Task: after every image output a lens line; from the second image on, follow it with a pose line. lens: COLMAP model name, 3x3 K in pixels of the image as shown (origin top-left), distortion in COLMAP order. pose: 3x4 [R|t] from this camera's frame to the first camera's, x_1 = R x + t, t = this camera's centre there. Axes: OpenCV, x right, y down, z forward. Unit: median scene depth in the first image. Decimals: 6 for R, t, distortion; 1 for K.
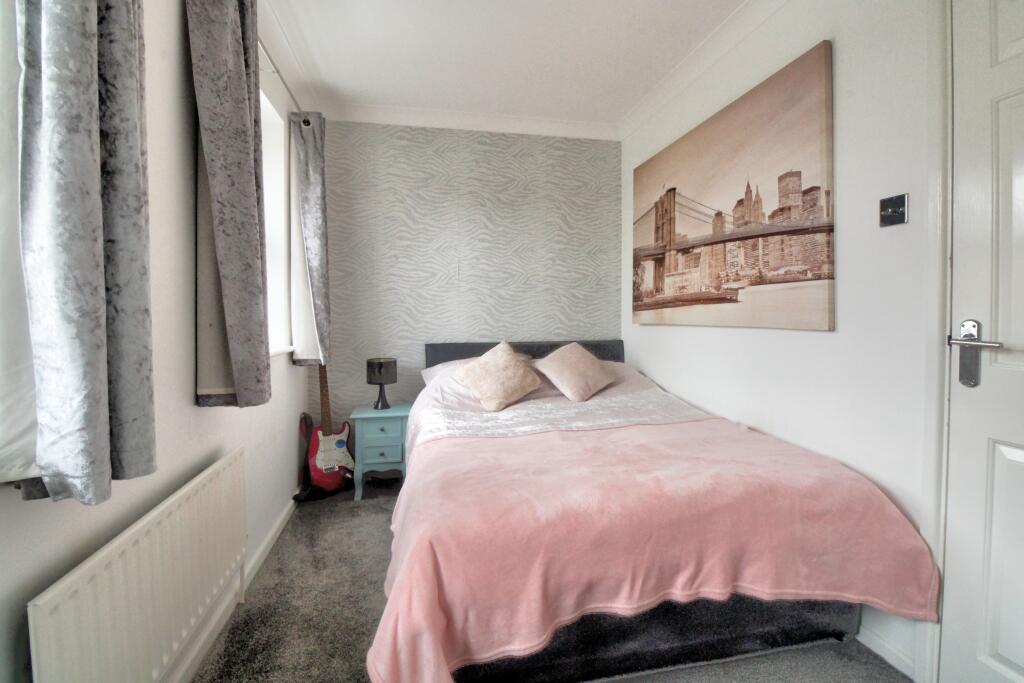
lens RADIAL K [[486.7, 0, 514.6], [0, 486.7, 340.2], [0, 0, 1]] dist [-0.004040, -0.006715]
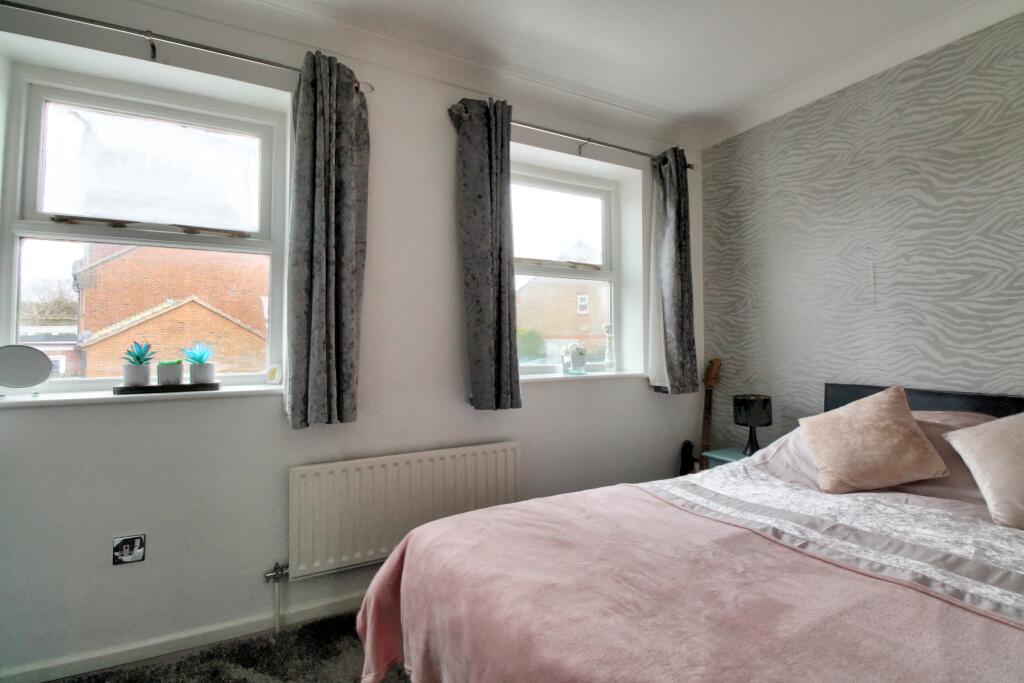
lens RADIAL K [[486.7, 0, 518.3], [0, 486.7, 337.5], [0, 0, 1]] dist [-0.004040, -0.006715]
pose [[0.277312, -0.007482, -0.960751, 0.409659], [-0.046899, 0.998672, -0.021314, -0.024518], [0.959635, 0.050969, 0.276593, 0.349417]]
